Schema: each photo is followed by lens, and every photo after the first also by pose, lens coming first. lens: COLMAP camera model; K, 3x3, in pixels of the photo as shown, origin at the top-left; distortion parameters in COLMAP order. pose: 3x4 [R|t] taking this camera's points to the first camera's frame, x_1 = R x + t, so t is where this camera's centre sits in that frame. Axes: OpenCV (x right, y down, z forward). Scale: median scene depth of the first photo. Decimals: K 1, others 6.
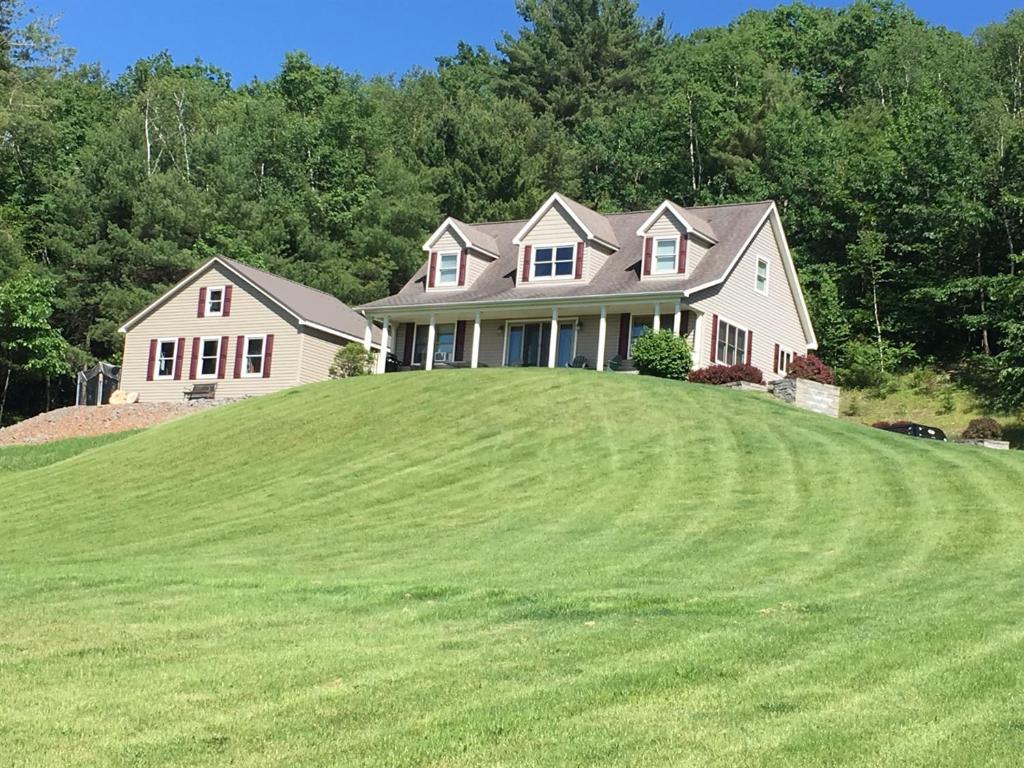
lens RADIAL K [[2037.2, 0, 511.8], [0, 2037.2, 378.3], [0, 0, 1]] dist [0.051920, 0.000000]
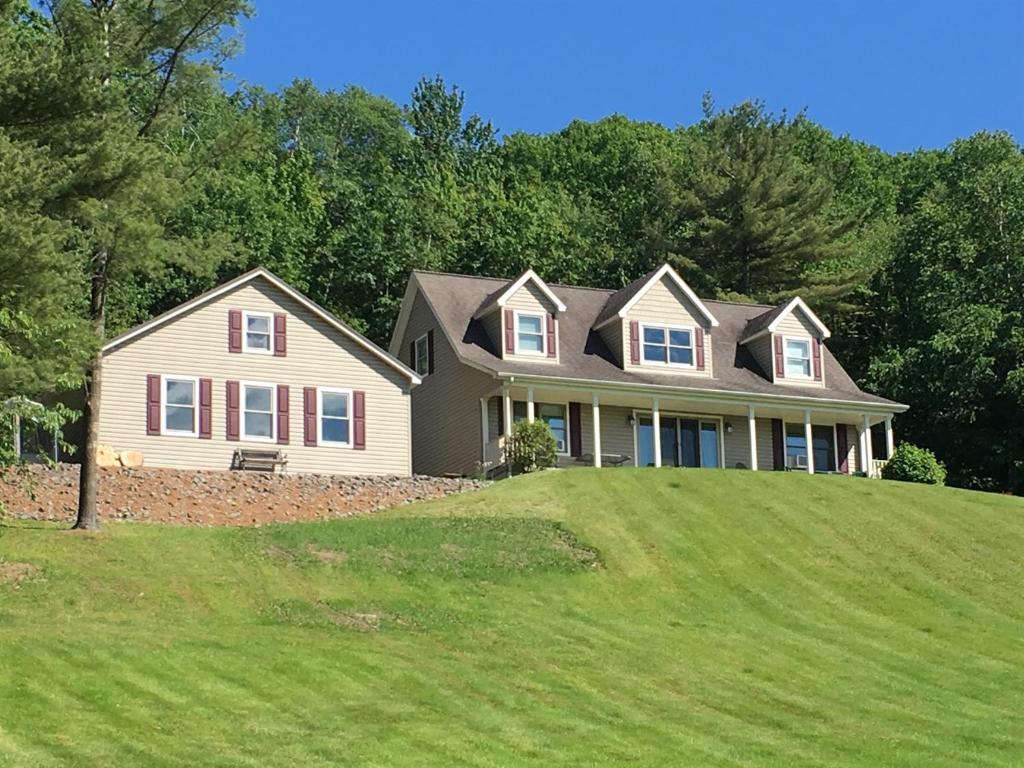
lens RADIAL K [[2476.3, 0, 510.0], [0, 2476.3, 383.0], [0, 0, 1]] dist [-0.002722, 0.000000]
pose [[0.566468, 0.099243, 0.818086, -0.823300], [-0.081655, 0.994596, -0.064116, 0.028746], [-0.820029, -0.030481, 0.571510, 0.440277]]
